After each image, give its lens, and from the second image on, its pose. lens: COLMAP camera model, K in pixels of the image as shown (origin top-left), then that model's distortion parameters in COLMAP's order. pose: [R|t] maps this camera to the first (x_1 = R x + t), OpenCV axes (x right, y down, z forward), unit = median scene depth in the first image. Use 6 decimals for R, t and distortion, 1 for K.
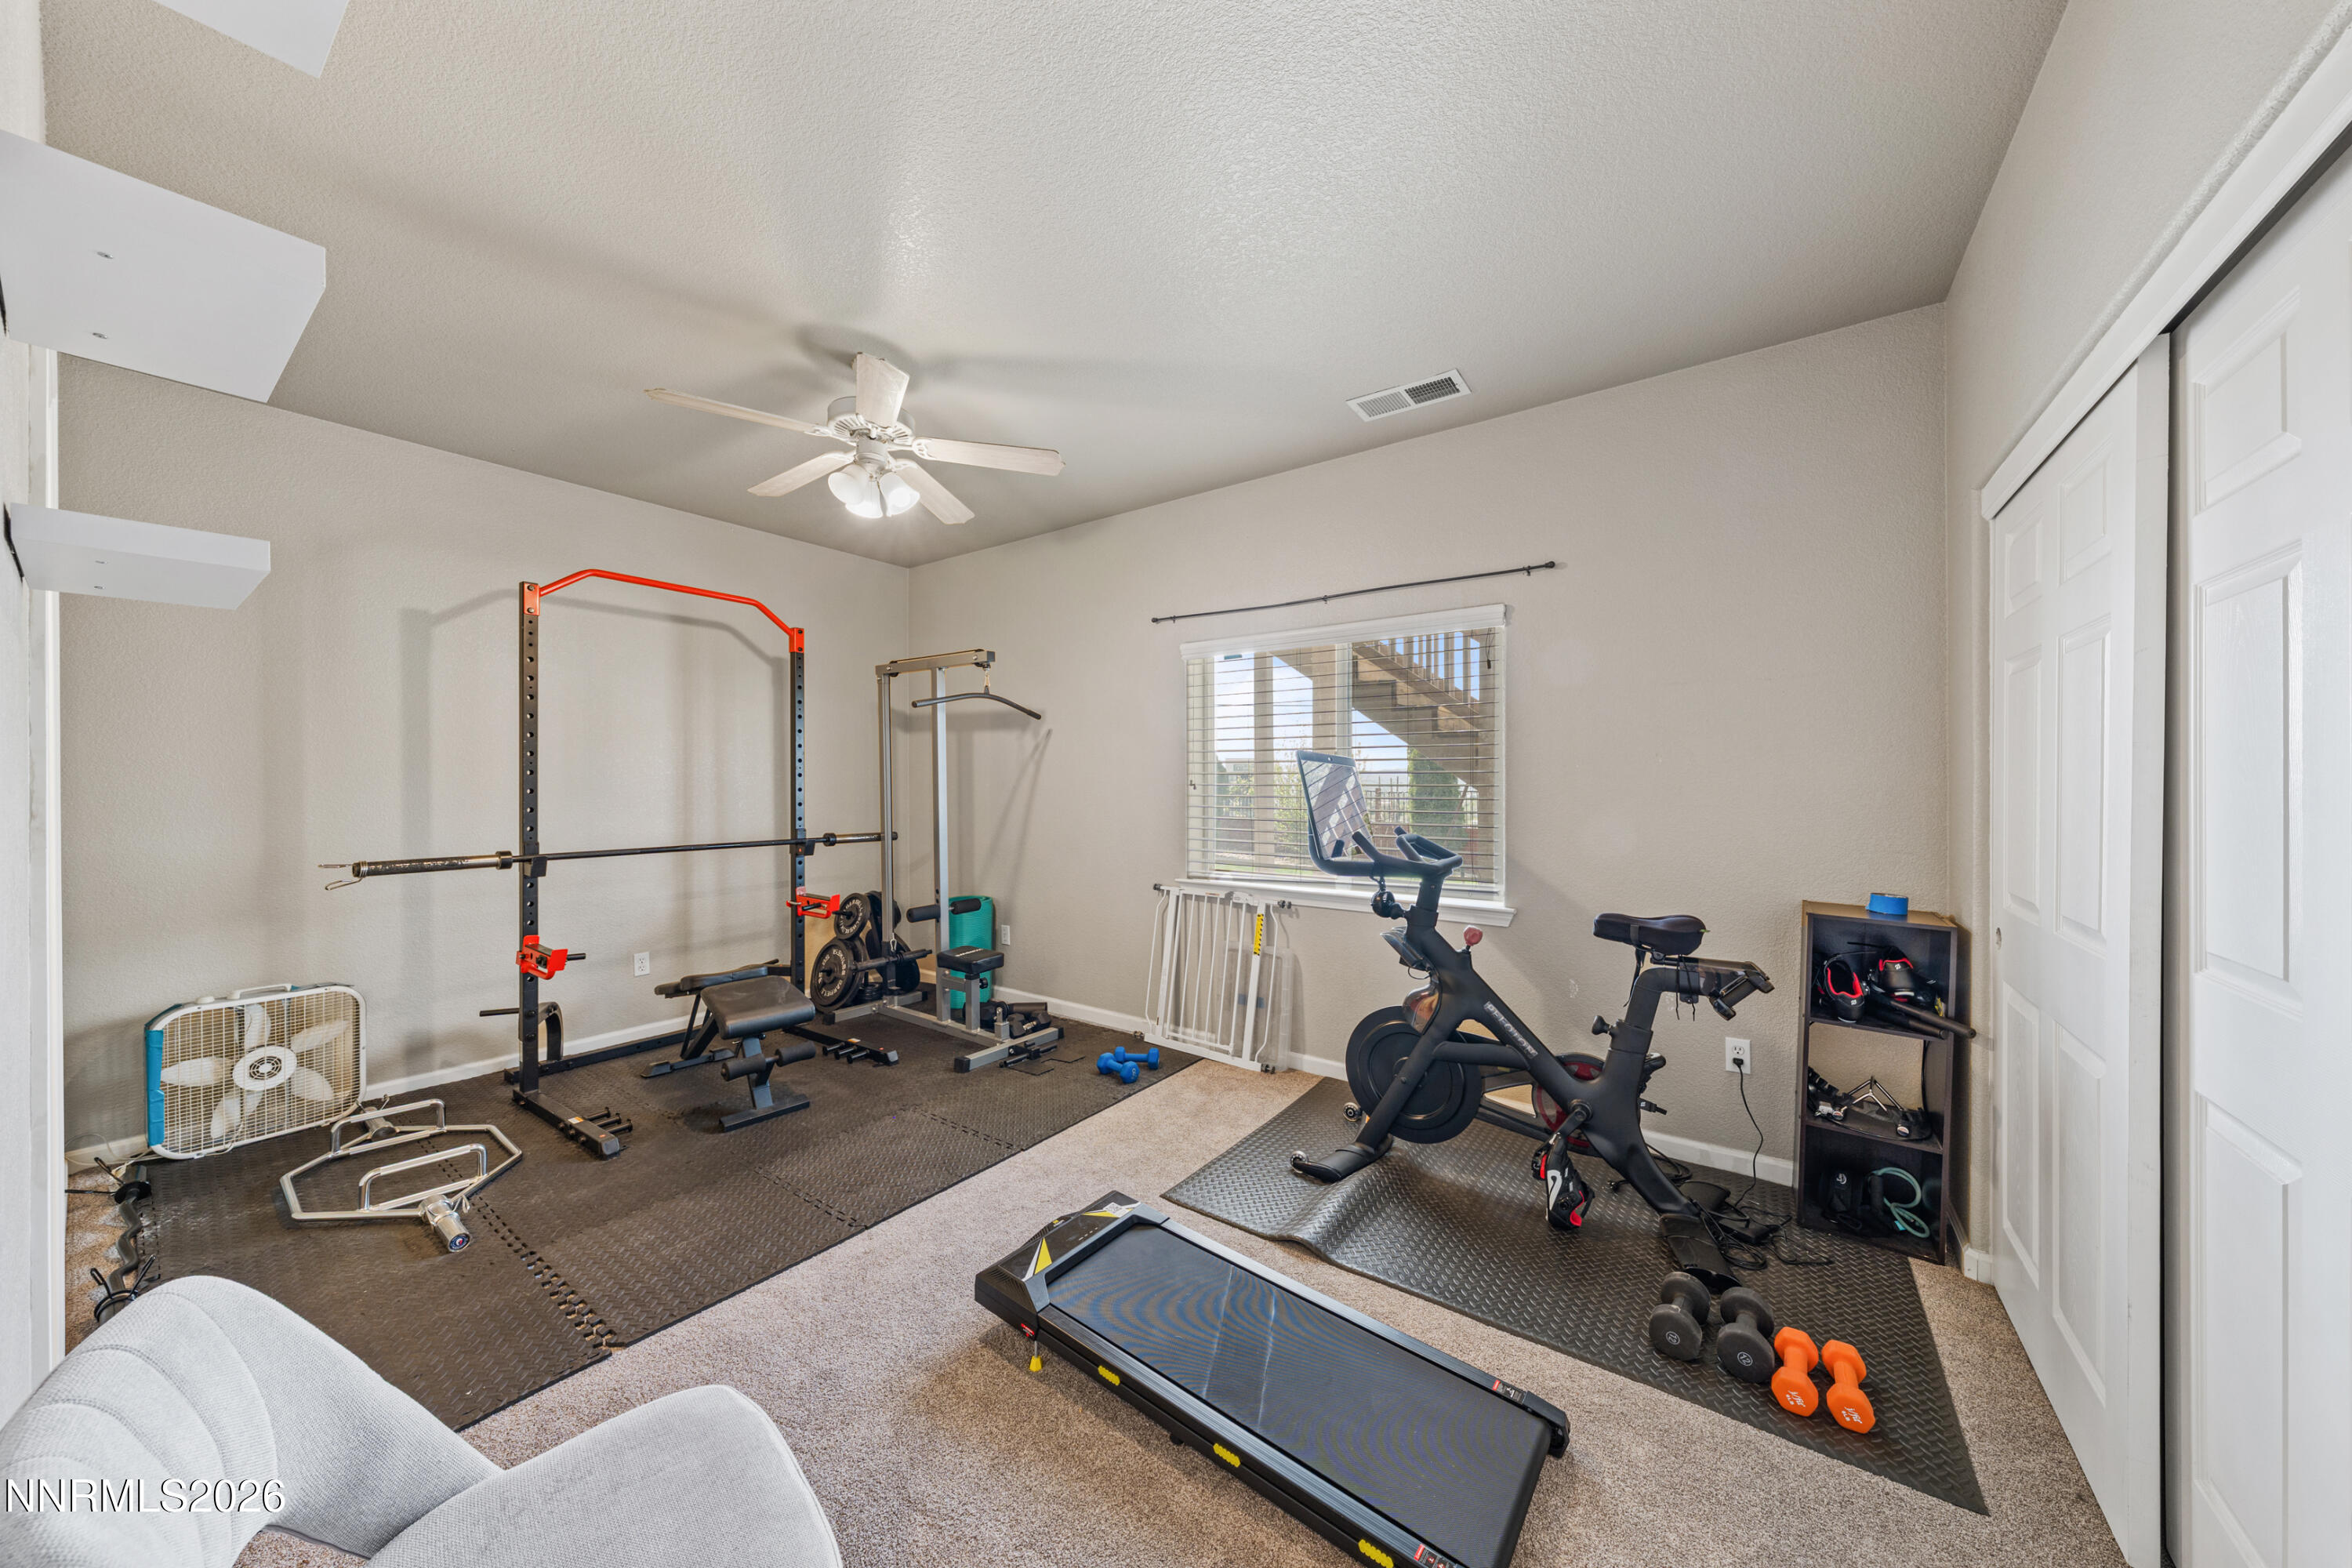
lens RADIAL K [[799.4, 0, 1174.5], [0, 799.4, 784.7], [0, 0, 1]] dist [-0.000365, -0.000001]
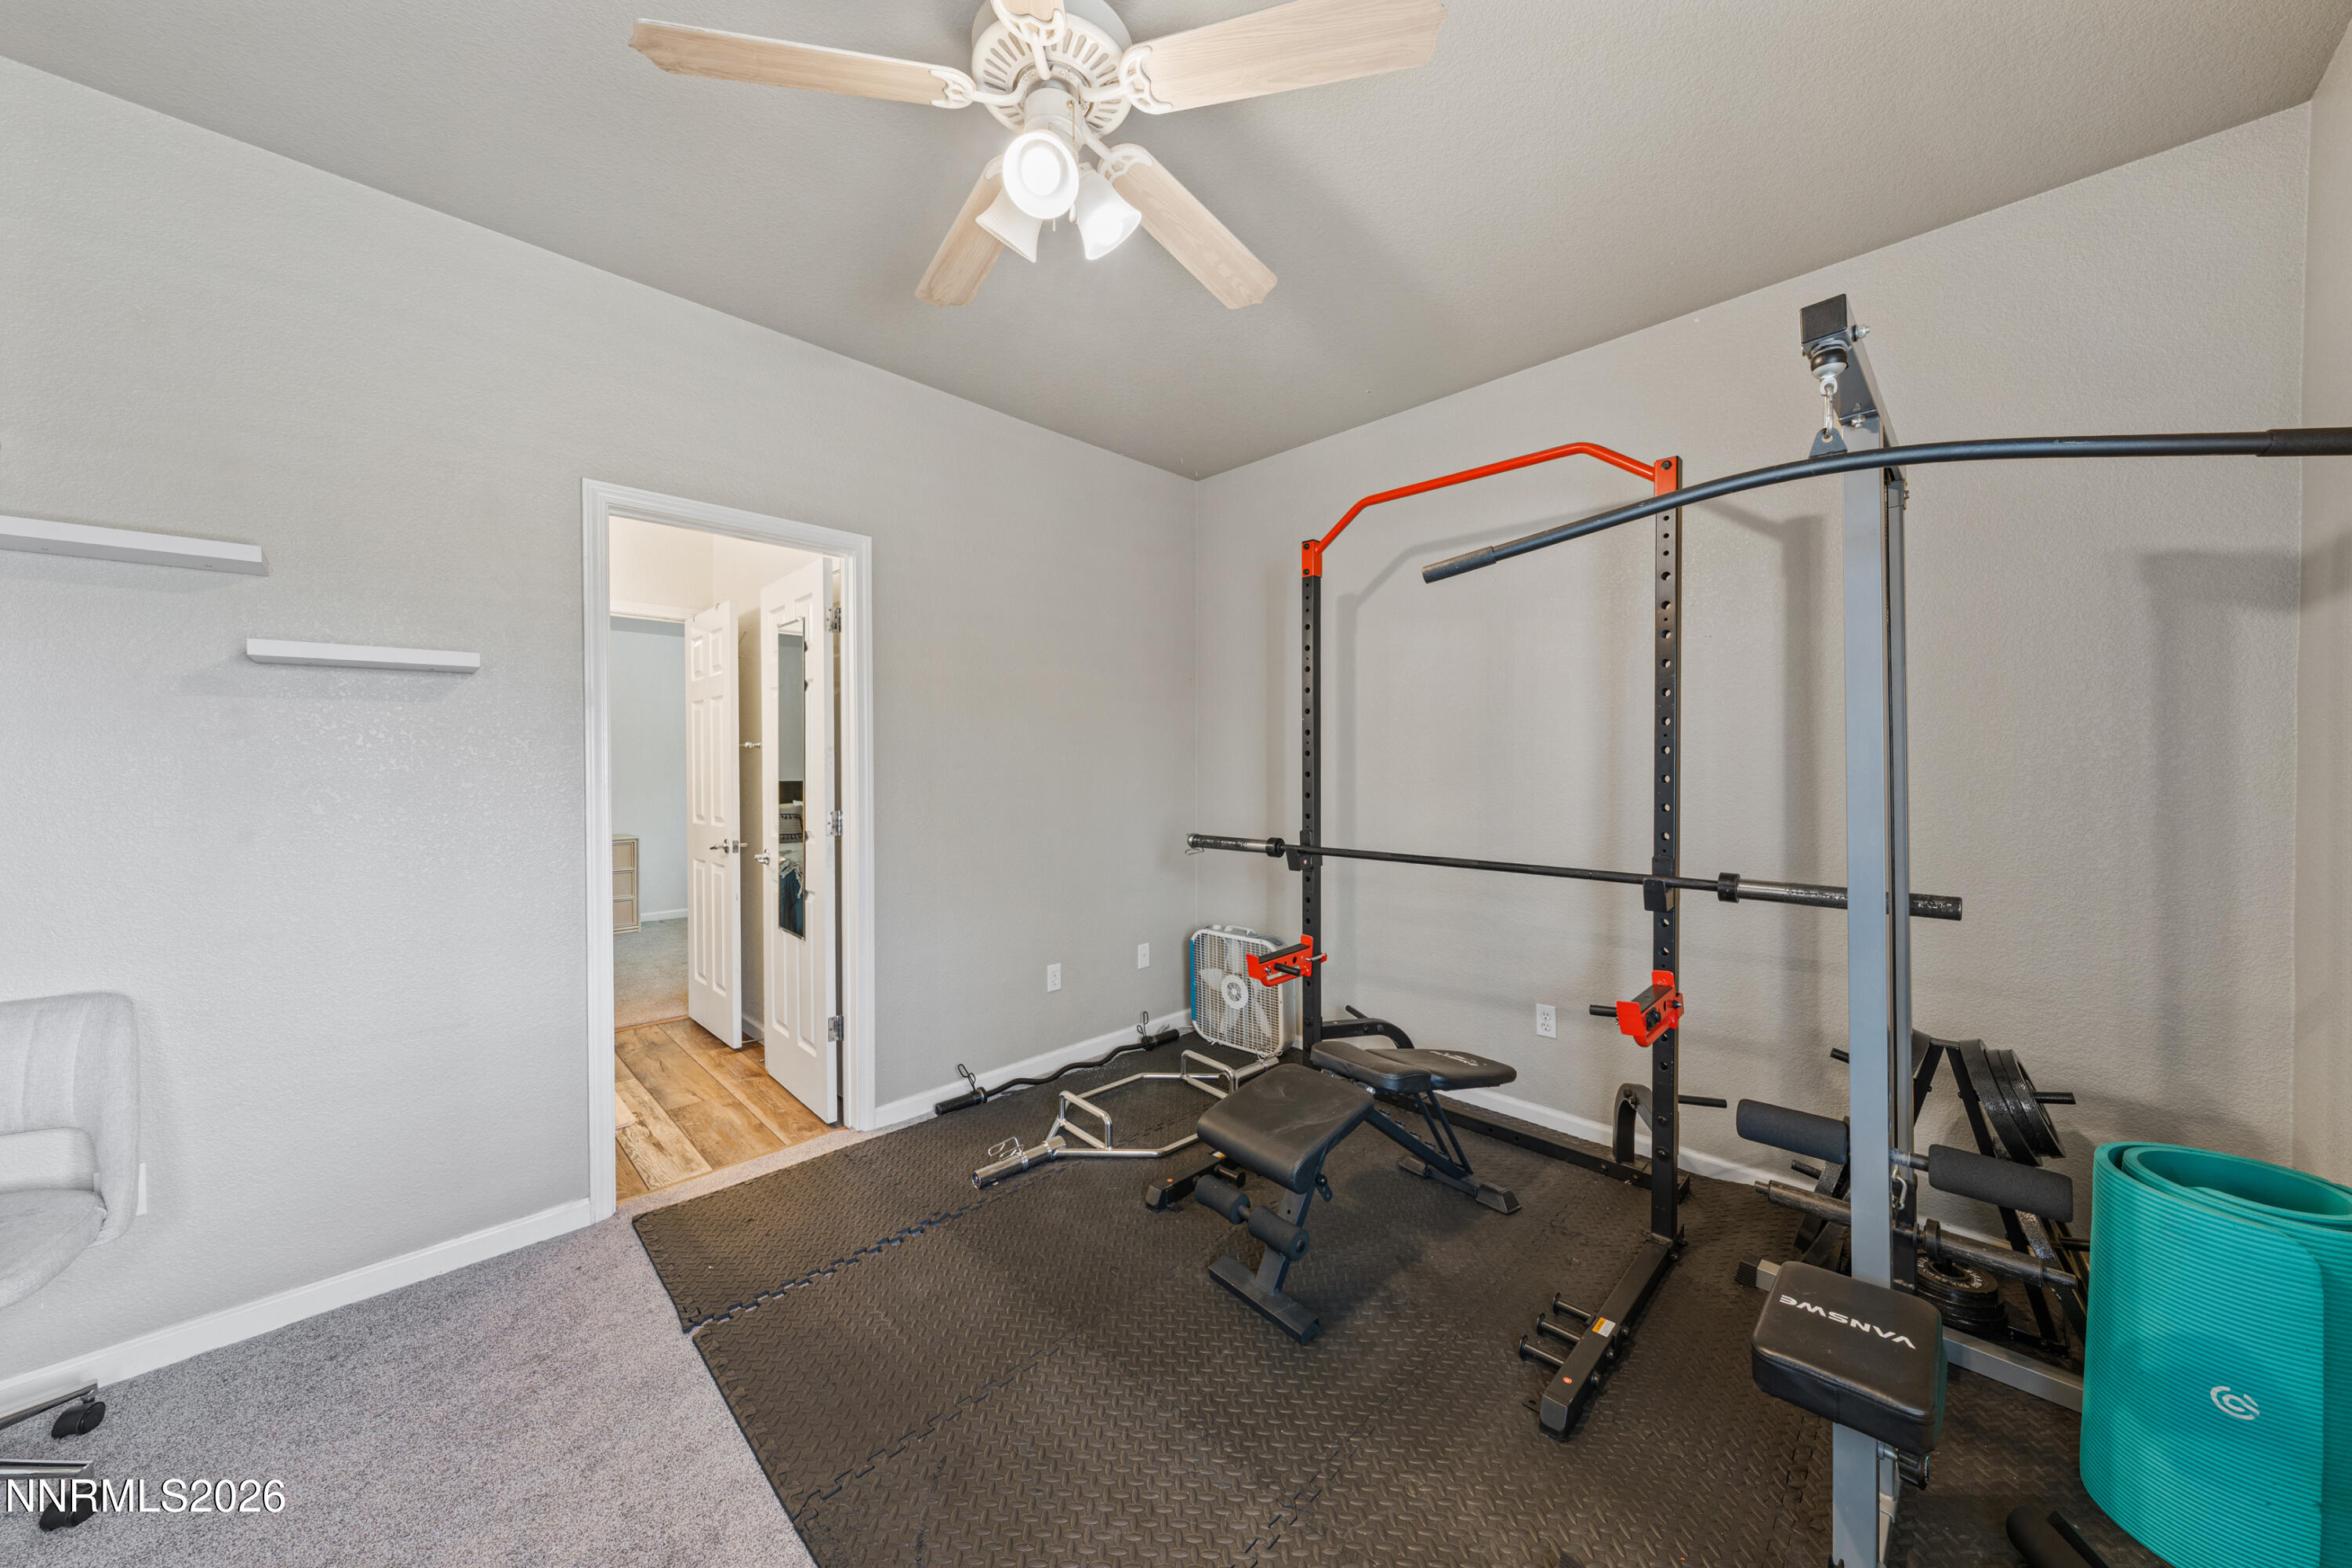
lens RADIAL K [[799.4, 0, 1170.2], [0, 799.4, 779.2], [0, 0, 1]] dist [-0.000365, -0.000001]
pose [[-0.158608, 0.018461, -0.987169, 0.102342], [-0.000927, 0.999822, 0.018847, -0.003291], [0.987341, 0.003904, -0.158562, 0.995243]]
